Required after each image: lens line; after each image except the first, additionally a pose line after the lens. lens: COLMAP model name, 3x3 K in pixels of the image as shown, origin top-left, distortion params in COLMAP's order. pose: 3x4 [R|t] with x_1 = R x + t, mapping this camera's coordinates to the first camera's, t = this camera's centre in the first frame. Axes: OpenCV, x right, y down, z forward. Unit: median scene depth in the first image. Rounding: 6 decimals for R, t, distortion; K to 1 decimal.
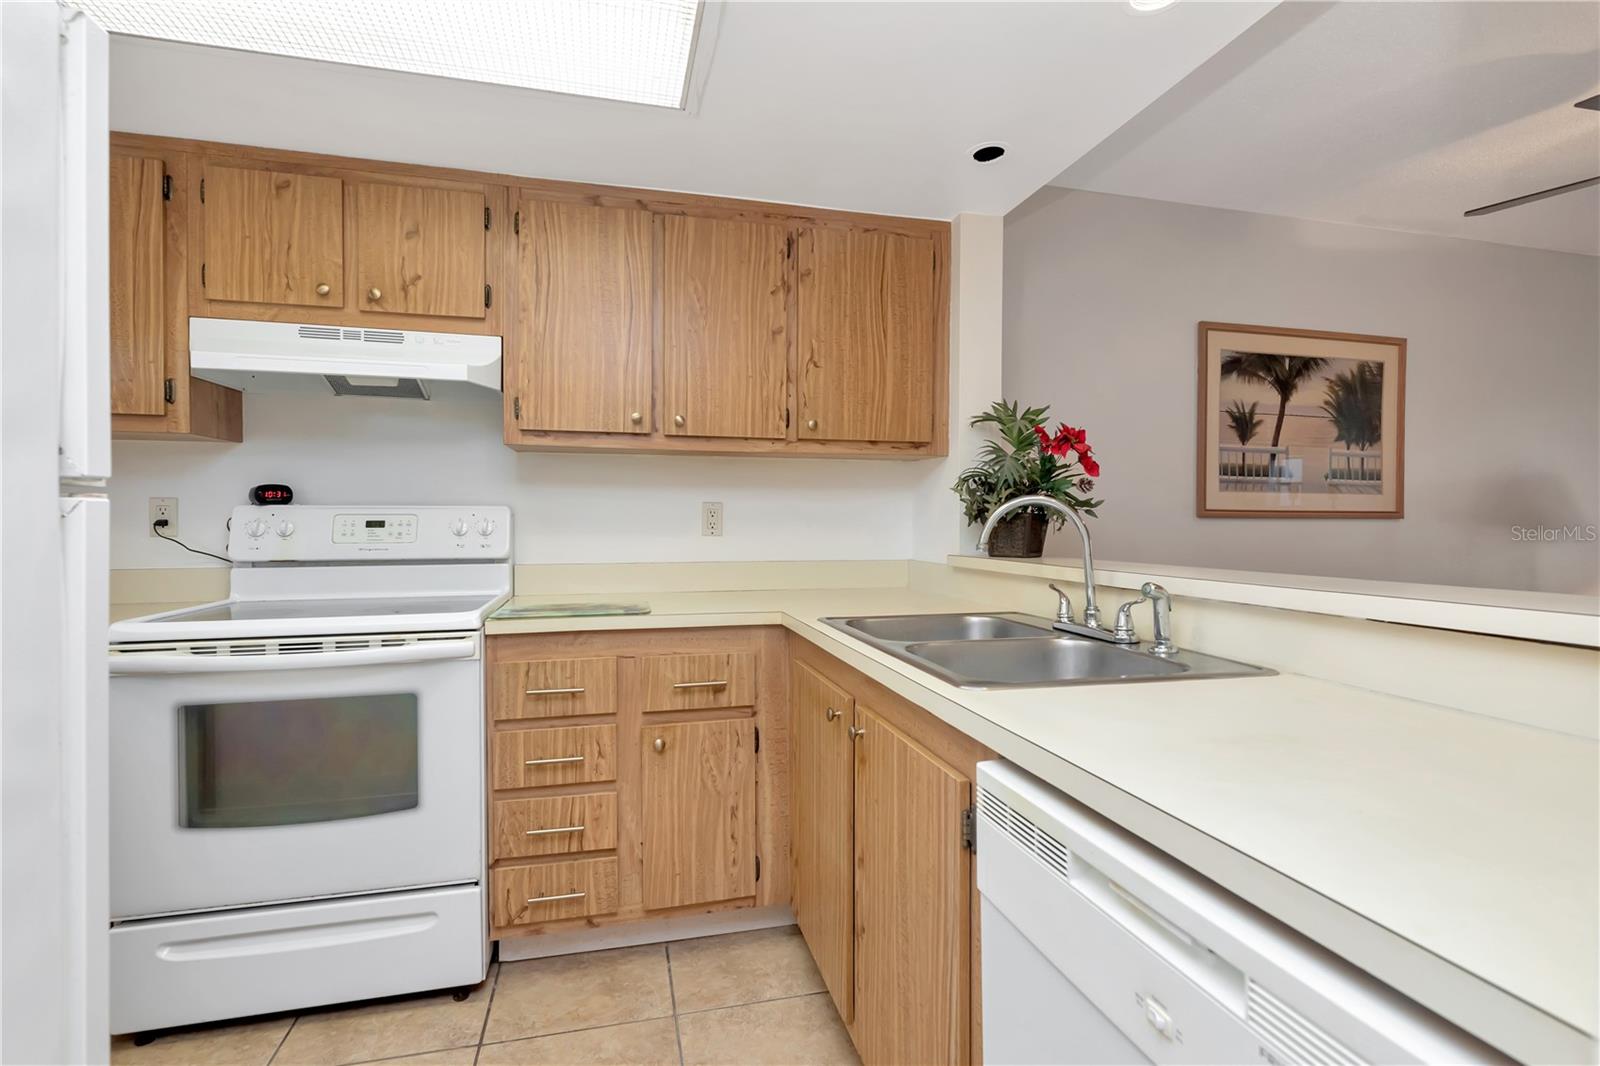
lens RADIAL K [[758.9, 0, 802.7], [0, 758.9, 523.2], [0, 0, 1]] dist [0.001370, 0.000129]
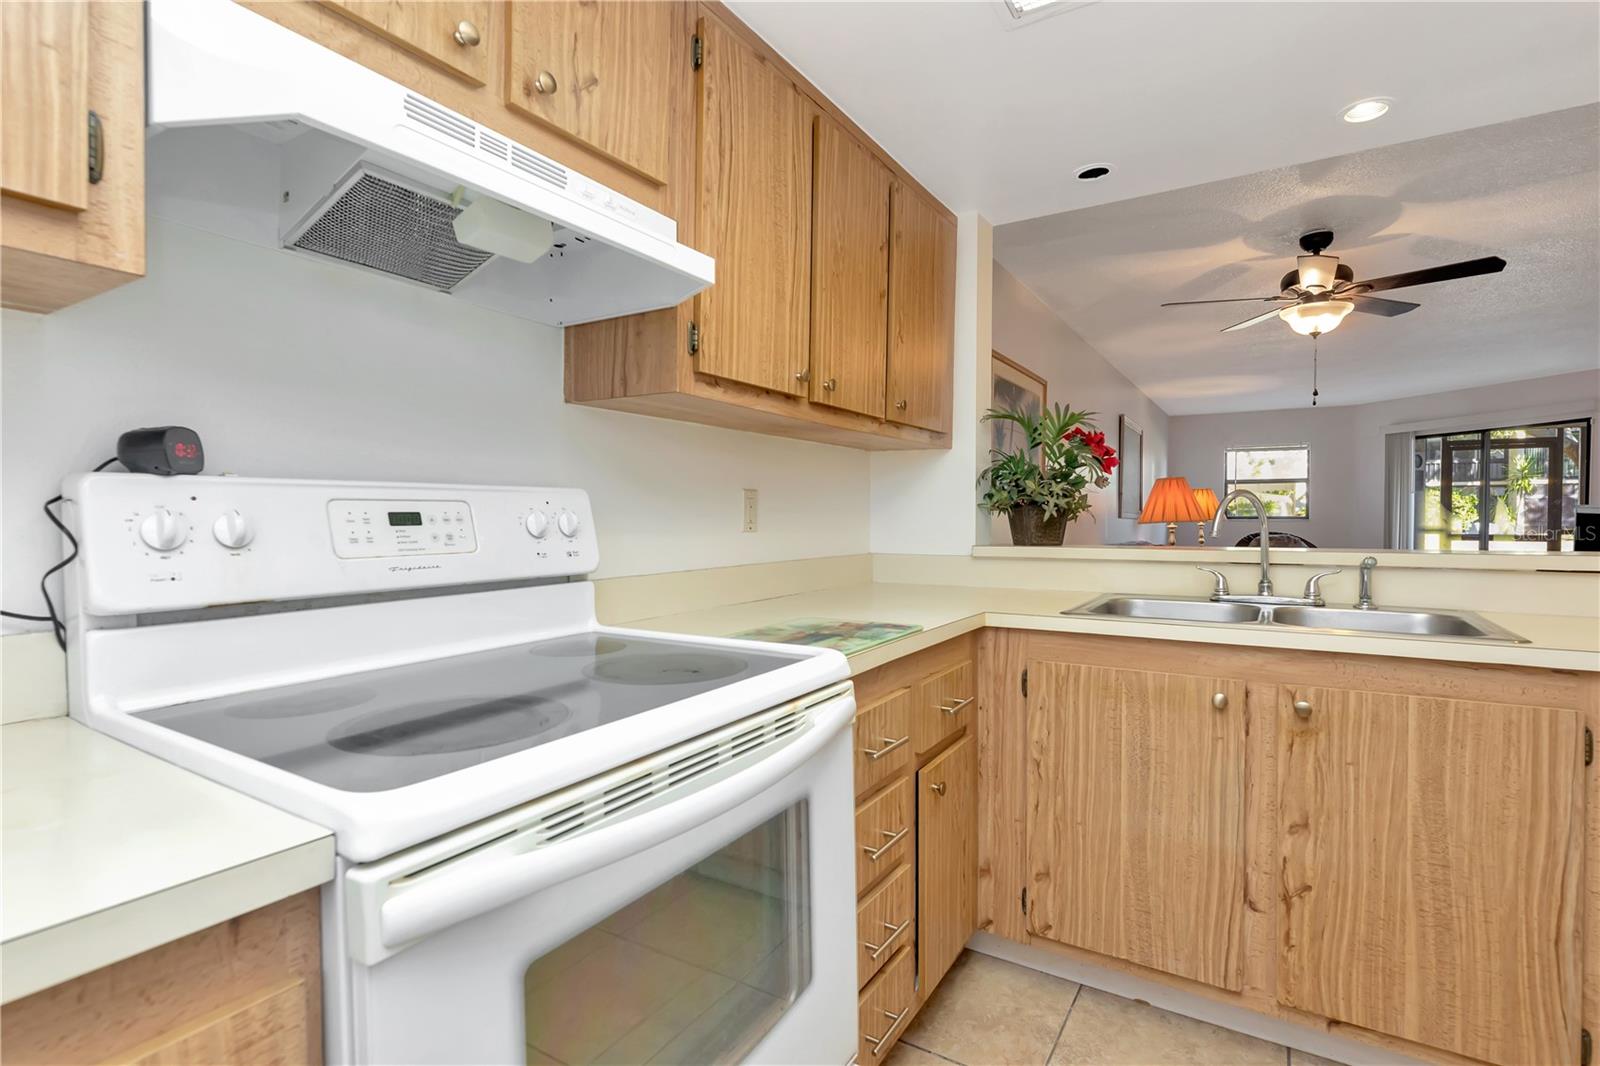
lens RADIAL K [[764.5, 0, 800.9], [0, 764.5, 528.0], [0, 0, 1]] dist [0.000243, 0.000057]
pose [[0.720762, -0.015071, 0.693019, -0.518067], [0.004694, 0.999847, 0.016861, -0.000144], [-0.693167, -0.008900, 0.720722, 0.314089]]
